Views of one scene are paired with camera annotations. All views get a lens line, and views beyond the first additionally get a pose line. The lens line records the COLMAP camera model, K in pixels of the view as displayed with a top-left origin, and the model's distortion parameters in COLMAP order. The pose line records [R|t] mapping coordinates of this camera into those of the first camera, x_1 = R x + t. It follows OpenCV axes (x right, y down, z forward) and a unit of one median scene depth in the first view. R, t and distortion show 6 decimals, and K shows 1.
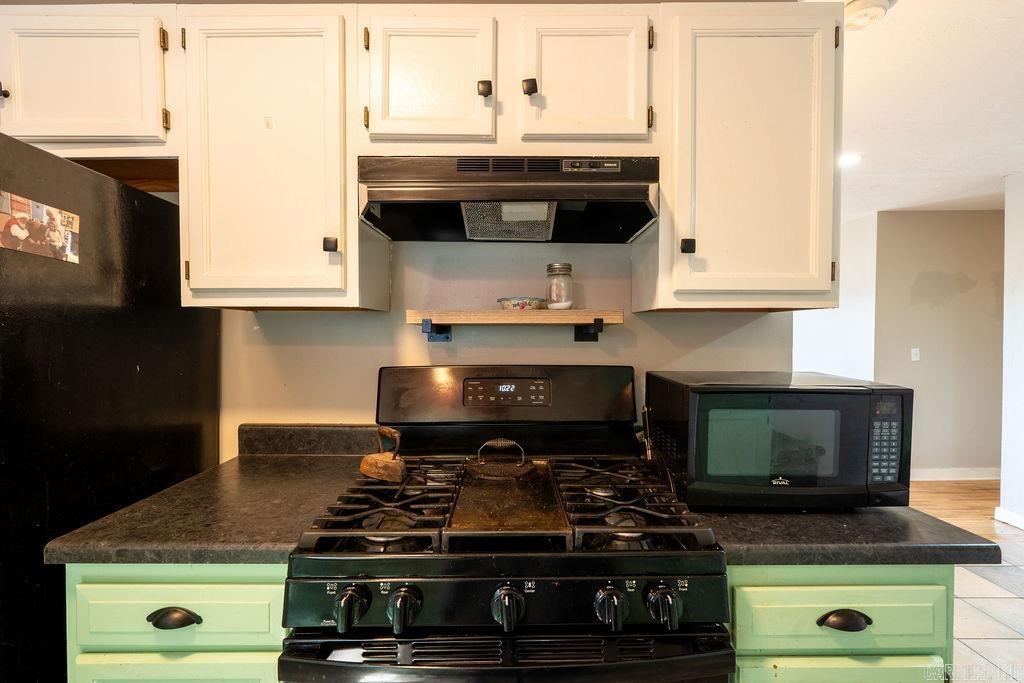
lens RADIAL K [[458.1, 0, 512.0], [0, 458.1, 341.5], [0, 0, 1]] dist [-0.011156, 0.000119]
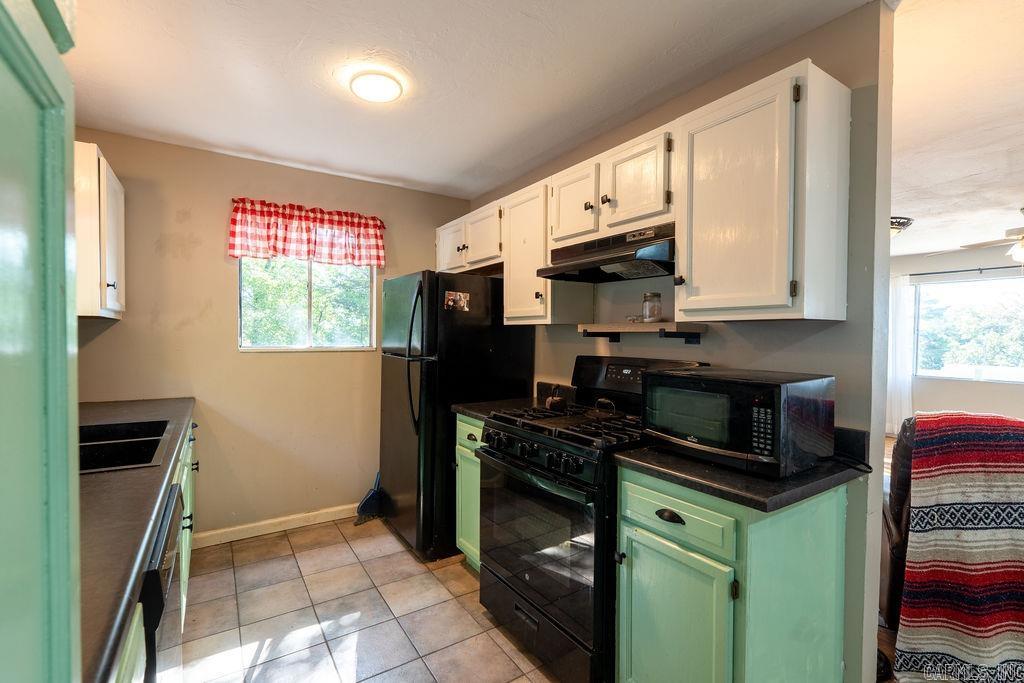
lens RADIAL K [[460.1, 0, 511.7], [0, 460.1, 343.0], [0, 0, 1]] dist [0.001783, 0.000121]
pose [[0.551206, 0.018603, -0.834162, 1.311207], [-0.021195, 0.999741, 0.008290, -0.004567], [0.834100, 0.013111, 0.551457, -0.281186]]
